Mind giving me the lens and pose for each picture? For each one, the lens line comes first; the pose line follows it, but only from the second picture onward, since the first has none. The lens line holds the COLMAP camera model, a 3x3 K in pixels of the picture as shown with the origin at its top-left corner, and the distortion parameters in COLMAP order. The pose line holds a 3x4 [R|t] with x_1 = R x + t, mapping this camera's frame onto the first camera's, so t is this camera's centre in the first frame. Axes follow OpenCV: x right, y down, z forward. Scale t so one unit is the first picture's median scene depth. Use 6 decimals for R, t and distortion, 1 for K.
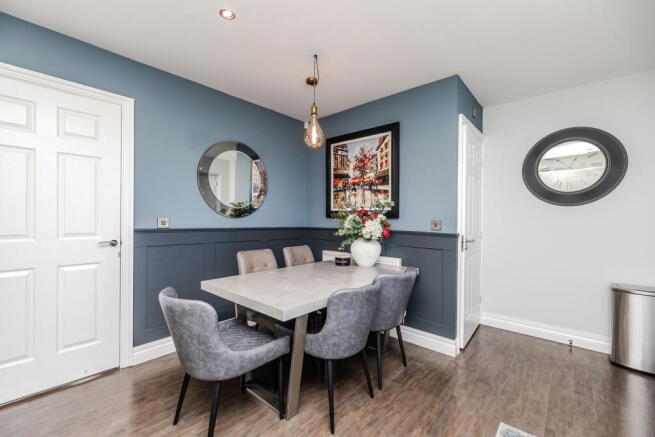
lens RADIAL K [[279.1, 0, 324.1], [0, 279.1, 218.3], [0, 0, 1]] dist [0.004880, 0.000440]
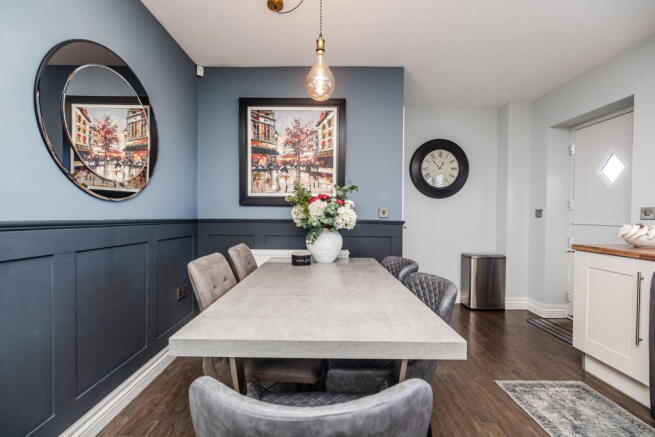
lens RADIAL K [[279.1, 0, 322.2], [0, 279.1, 218.7], [0, 0, 1]] dist [0.004880, 0.000440]
pose [[0.747162, -0.009704, 0.664571, -0.357735], [0.002795, 0.999930, 0.011459, 0.028229], [-0.664636, -0.006705, 0.747137, 0.342787]]
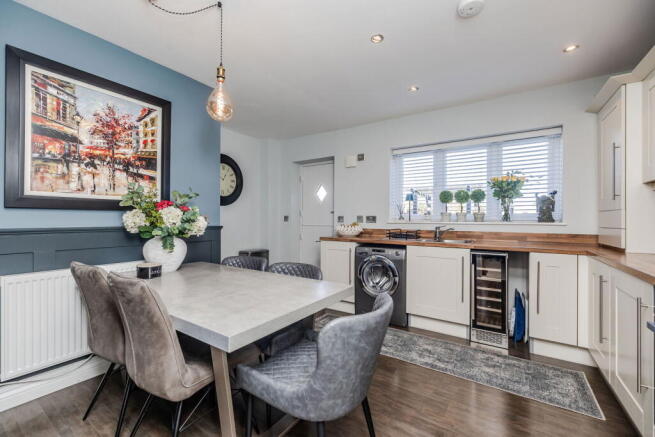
lens RADIAL K [[279.1, 0, 326.3], [0, 279.1, 216.7], [0, 0, 1]] dist [0.004880, 0.000440]
pose [[-0.146352, 0.002099, 0.989230, -0.616363], [0.002407, 0.999996, -0.001766, 0.016079], [-0.989230, 0.002123, -0.146357, 0.590475]]
